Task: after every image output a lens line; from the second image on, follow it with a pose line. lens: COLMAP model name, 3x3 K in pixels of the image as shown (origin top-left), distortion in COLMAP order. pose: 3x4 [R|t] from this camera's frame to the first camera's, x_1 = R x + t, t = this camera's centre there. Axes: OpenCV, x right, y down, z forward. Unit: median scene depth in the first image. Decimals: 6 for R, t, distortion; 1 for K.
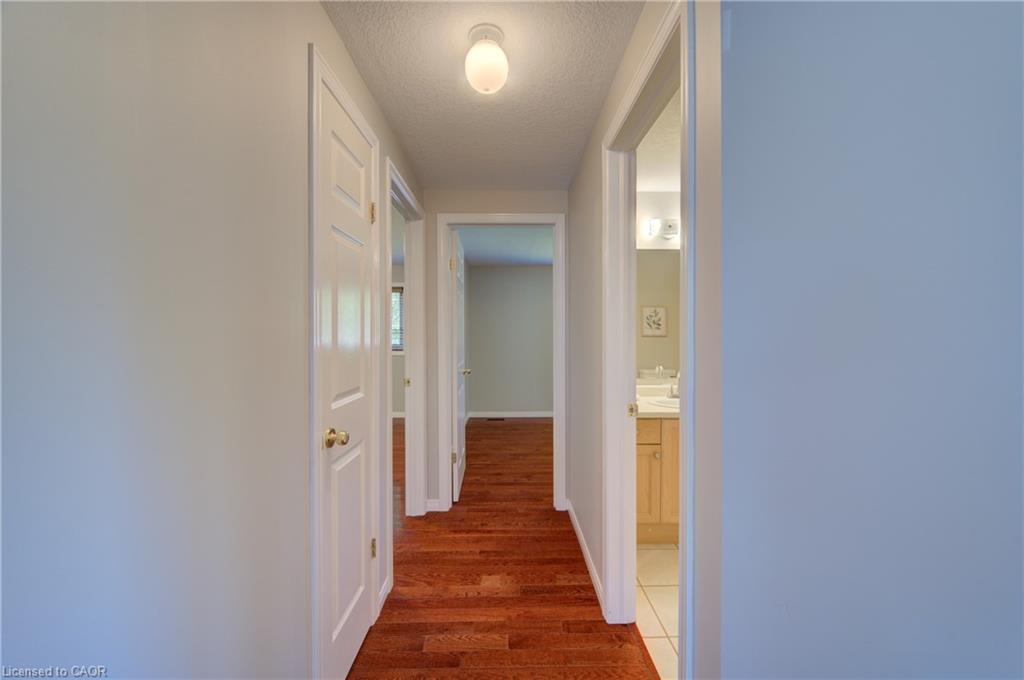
lens RADIAL K [[415.8, 0, 512.0], [0, 415.8, 340.0], [0, 0, 1]] dist [0.000032, -0.000009]
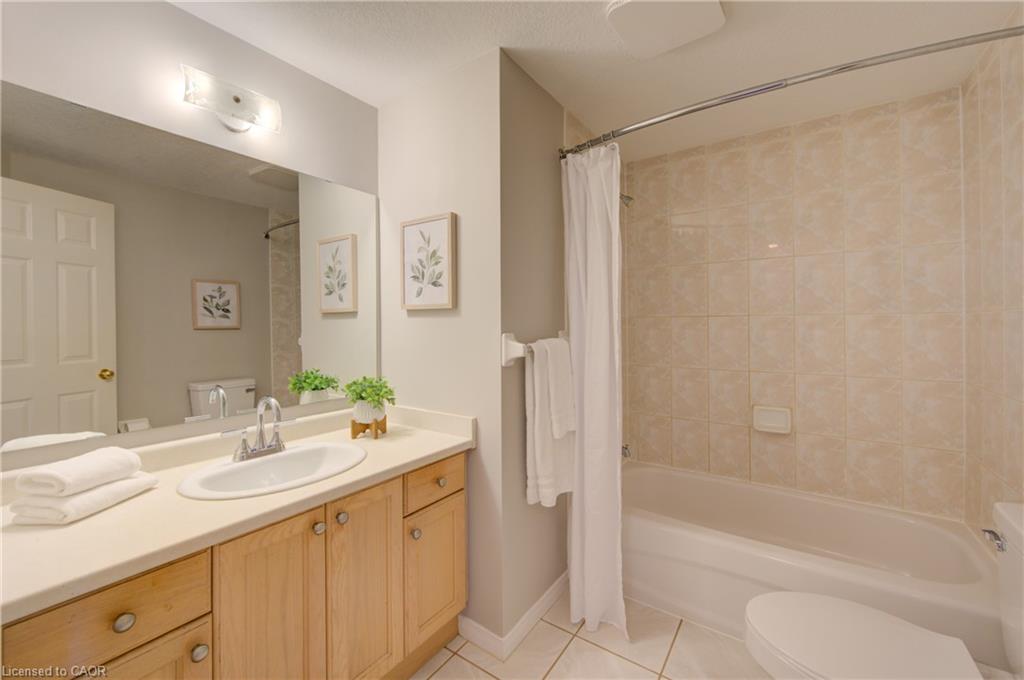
lens RADIAL K [[407.8, 0, 514.8], [0, 407.8, 333.9], [0, 0, 1]] dist [-0.000692, -0.000056]
pose [[0.591067, -0.012298, 0.806529, 0.109135], [0.010104, 0.999918, 0.007842, -0.001531], [-0.806559, 0.003514, 0.591143, 0.271413]]
